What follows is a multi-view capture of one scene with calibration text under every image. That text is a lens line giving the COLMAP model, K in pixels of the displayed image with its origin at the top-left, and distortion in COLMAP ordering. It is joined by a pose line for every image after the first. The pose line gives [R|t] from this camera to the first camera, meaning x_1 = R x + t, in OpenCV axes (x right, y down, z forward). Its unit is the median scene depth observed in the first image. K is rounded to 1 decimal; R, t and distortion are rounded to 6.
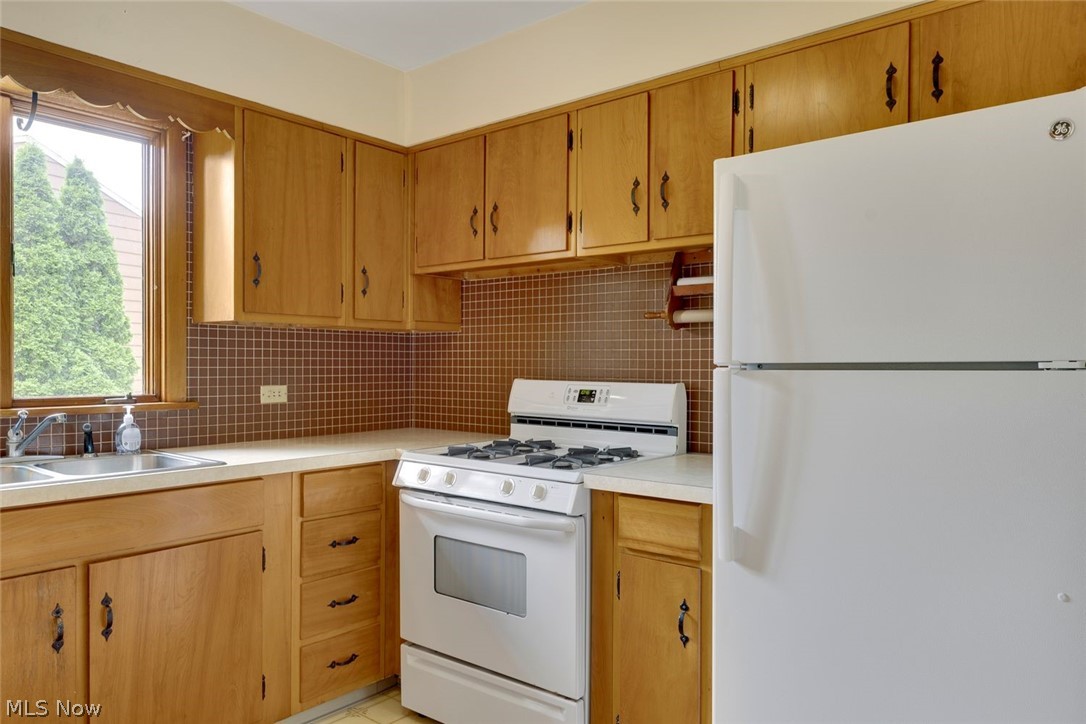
lens RADIAL K [[742.4, 0, 543.0], [0, 742.4, 362.0], [0, 0, 1]] dist [0.001783, 0.001025]
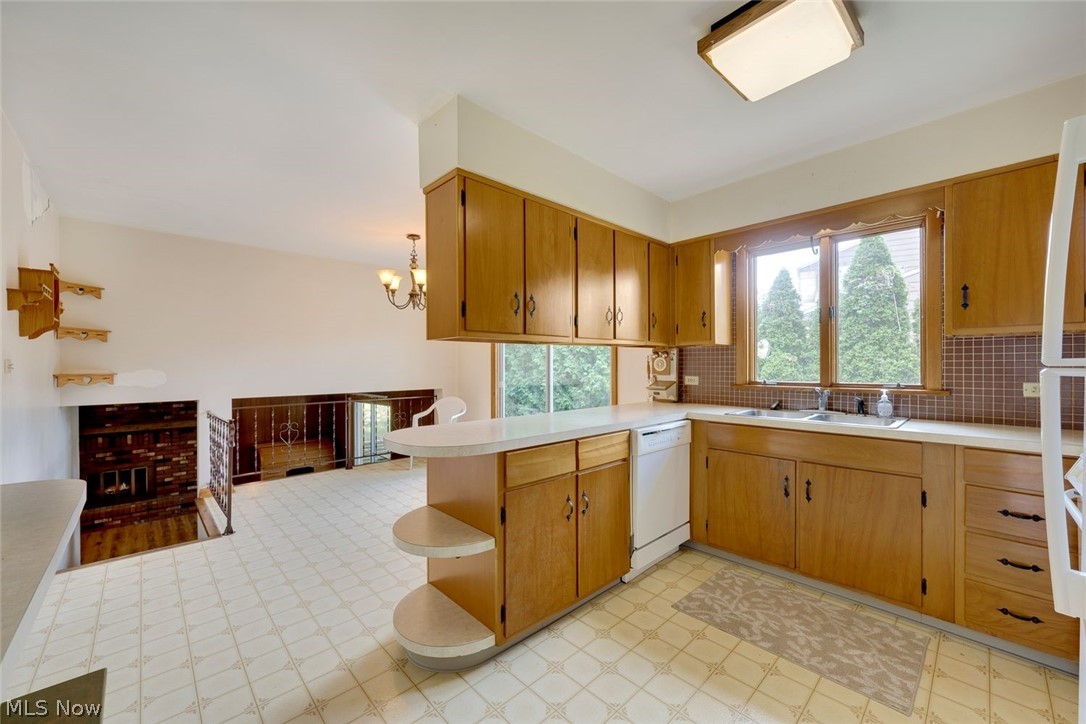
lens RADIAL K [[428.5, 0, 545.5], [0, 428.5, 364.6], [0, 0, 1]] dist [-0.000391, -0.000183]
pose [[-0.131611, -0.006943, -0.991277, 0.512553], [0.004149, 0.999963, -0.007554, 0.004650], [0.991293, -0.005107, -0.131577, 0.343812]]
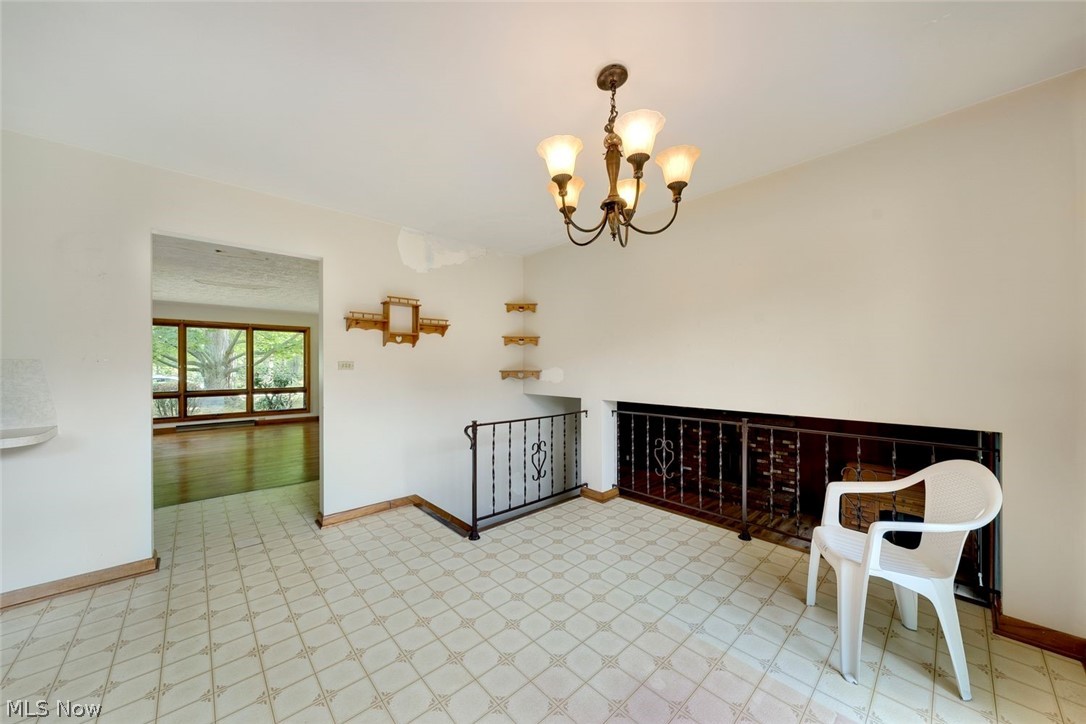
lens RADIAL K [[380.9, 0, 541.1], [0, 380.9, 369.5], [0, 0, 1]] dist [-0.000815, -0.000162]
pose [[-0.988500, -0.005747, 0.151115, -0.945288], [-0.003897, 0.999914, 0.012539, -0.007259], [-0.151174, 0.011806, -0.988437, 0.294542]]
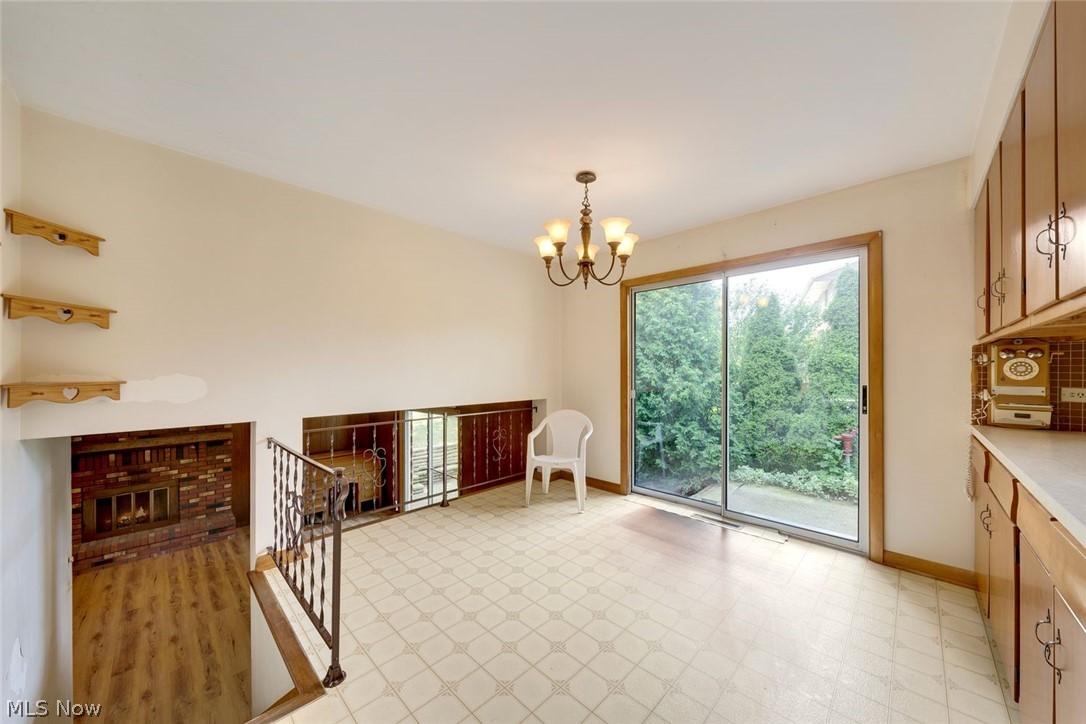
lens RADIAL K [[380.9, 0, 541.1], [0, 380.9, 369.5], [0, 0, 1]] dist [-0.000815, -0.000162]
pose [[-0.101672, -0.008754, -0.994779, -0.035143], [0.001510, 0.999959, -0.008954, 0.001036], [0.994817, -0.002413, -0.101655, -0.347950]]
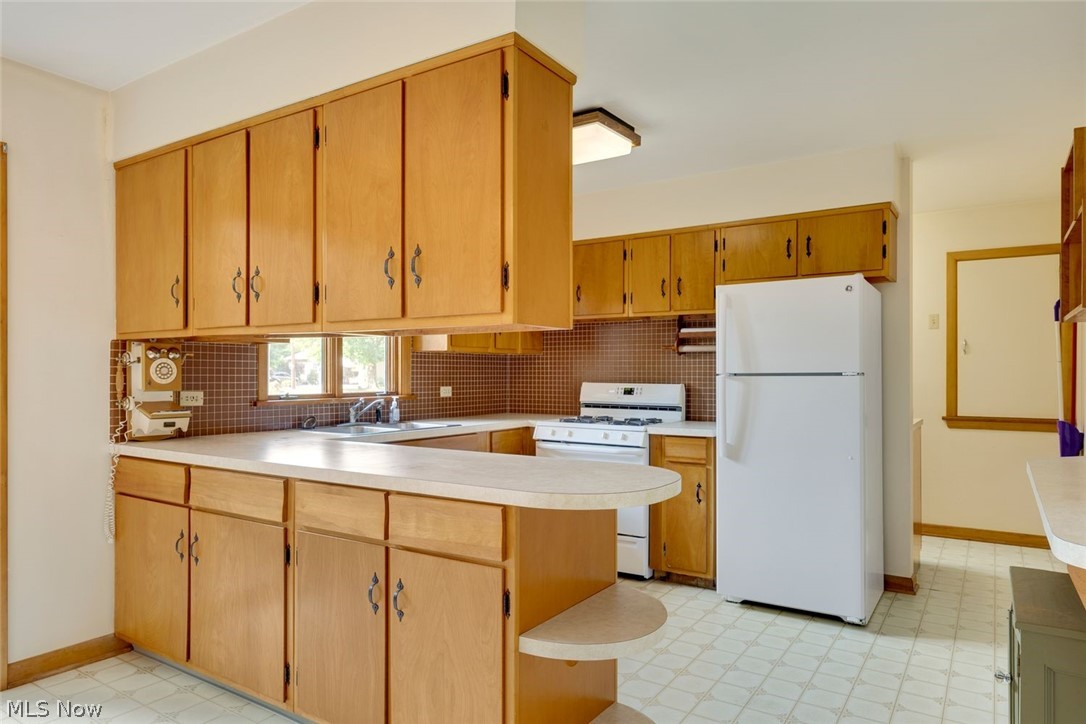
lens RADIAL K [[691.0, 0, 543.1], [0, 691.0, 365.4], [0, 0, 1]] dist [0.002184, 0.000665]
pose [[0.994739, -0.000674, 0.102437, -0.355697], [0.001615, 0.999957, -0.009109, -0.003049], [-0.102426, 0.009227, 0.994698, -0.731768]]
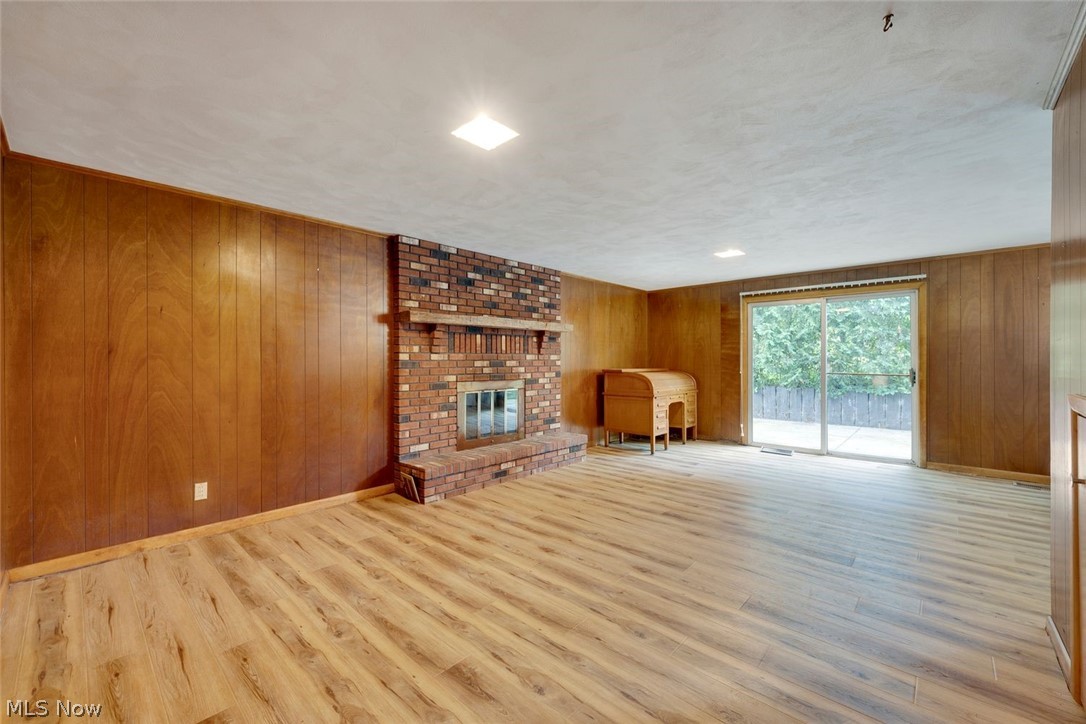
lens RADIAL K [[450.1, 0, 538.6], [0, 450.1, 364.3], [0, 0, 1]] dist [-0.000550, -0.000165]
pose [[-0.064836, 0.005453, -0.997881, -0.083319], [-0.003954, 0.999976, 0.005721, 0.560398], [0.997888, 0.004317, -0.064813, -2.582021]]
